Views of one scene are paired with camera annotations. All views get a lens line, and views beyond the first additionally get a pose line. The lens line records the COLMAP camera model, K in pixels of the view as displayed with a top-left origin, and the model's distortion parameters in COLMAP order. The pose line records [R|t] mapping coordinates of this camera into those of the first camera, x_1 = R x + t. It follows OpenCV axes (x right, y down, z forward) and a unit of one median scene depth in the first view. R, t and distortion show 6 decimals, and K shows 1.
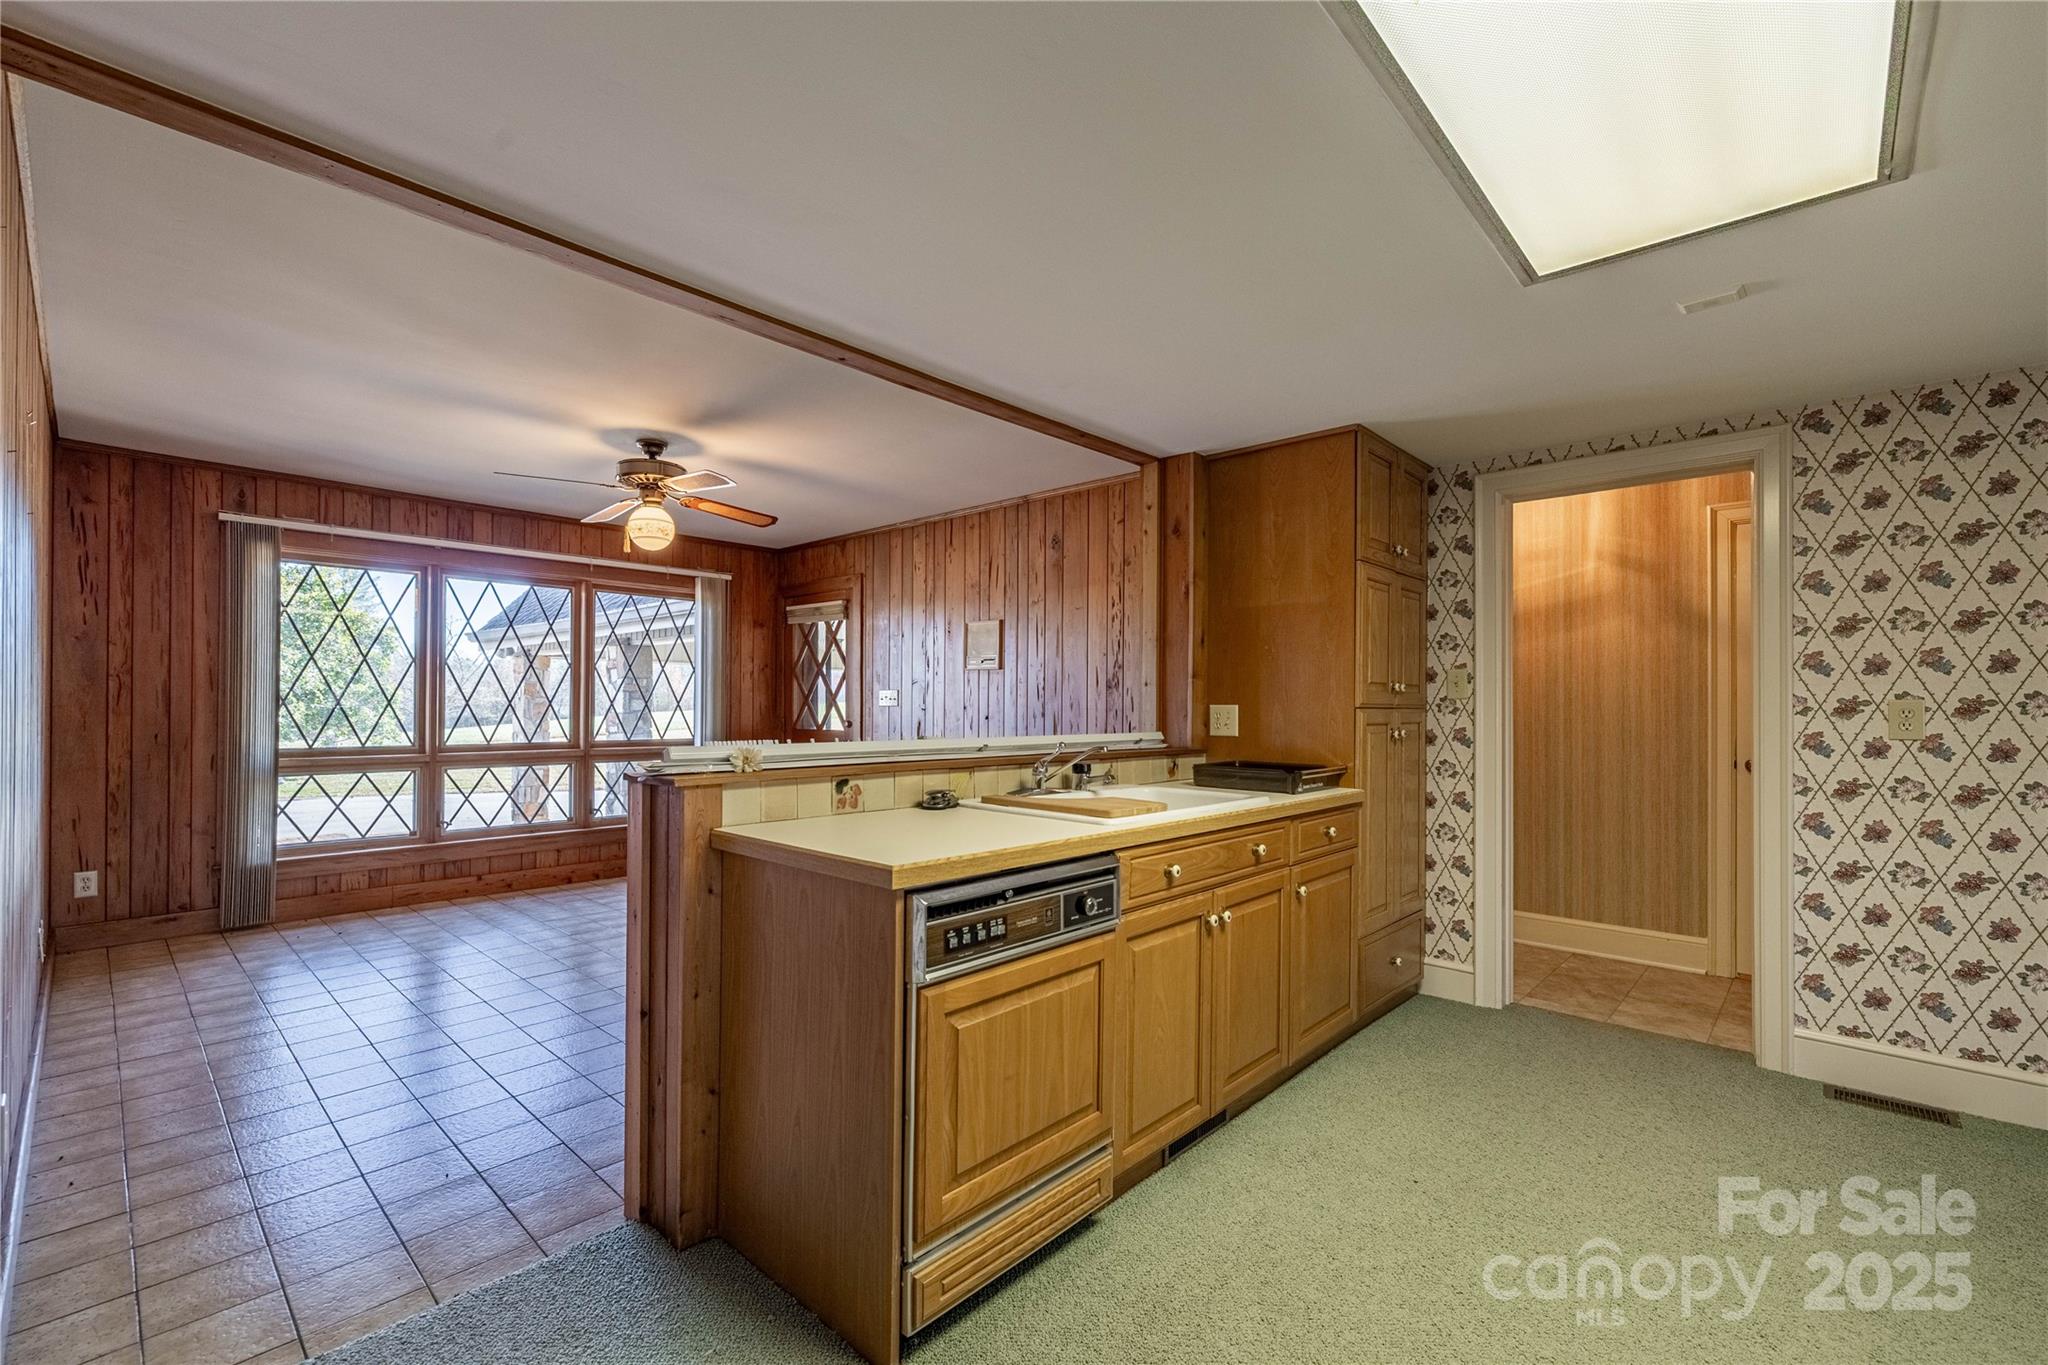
lens RADIAL K [[873.3, 0, 1021.2], [0, 873.3, 694.5], [0, 0, 1]] dist [0.001148, -0.000245]
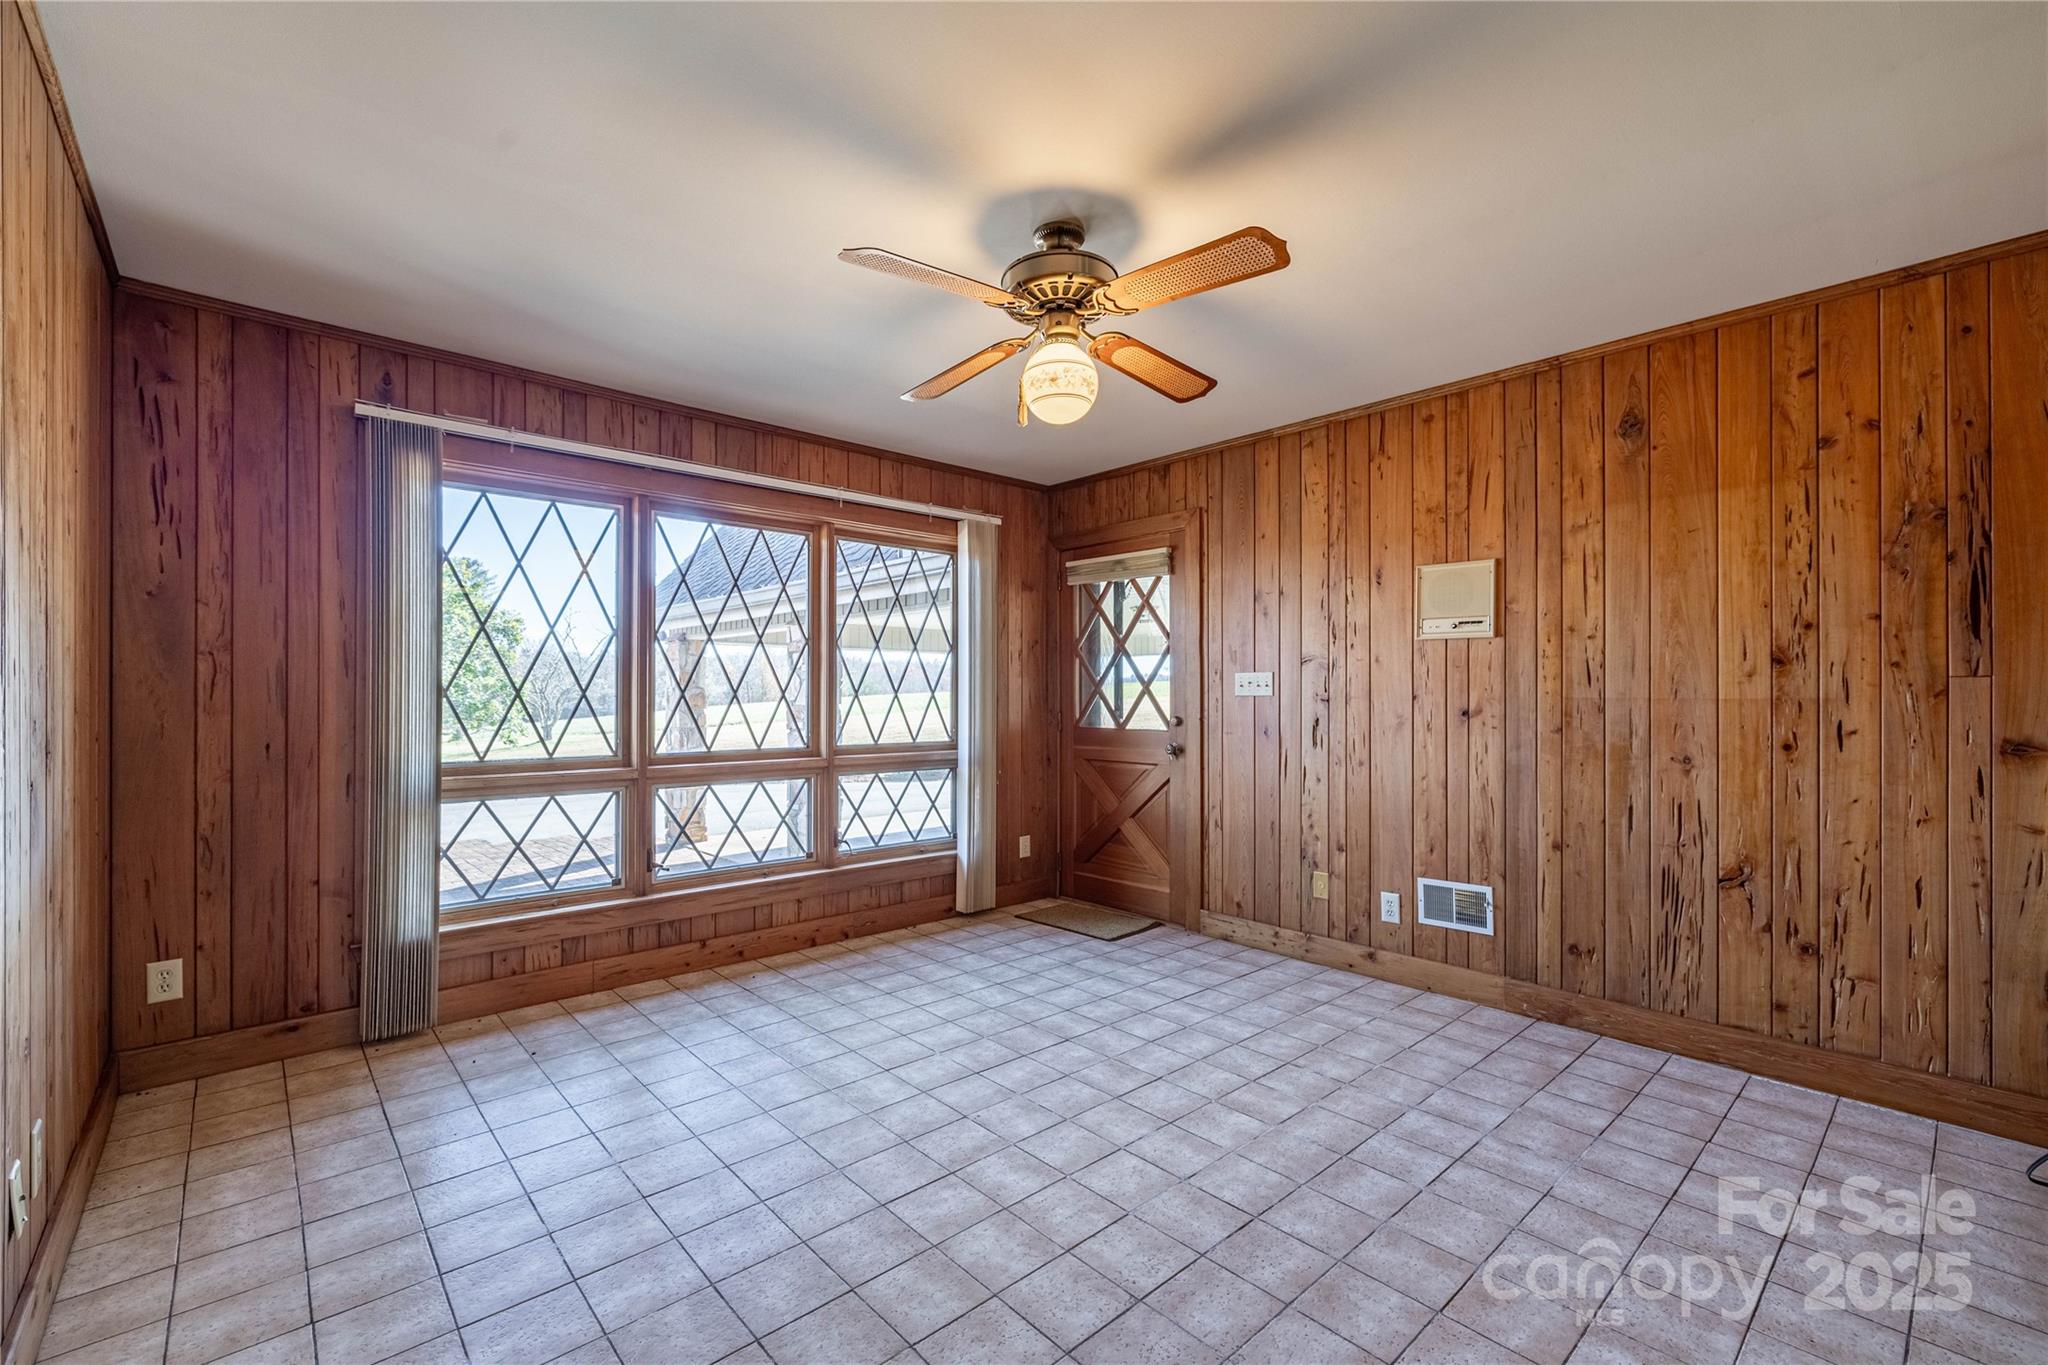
lens RADIAL K [[873.3, 0, 1020.4], [0, 873.3, 685.5], [0, 0, 1]] dist [0.001148, -0.000245]
pose [[0.995681, -0.005461, -0.092682, -0.338196], [0.005522, 0.999985, 0.000400, 0.004570], [0.092678, -0.000910, 0.995696, 0.367935]]
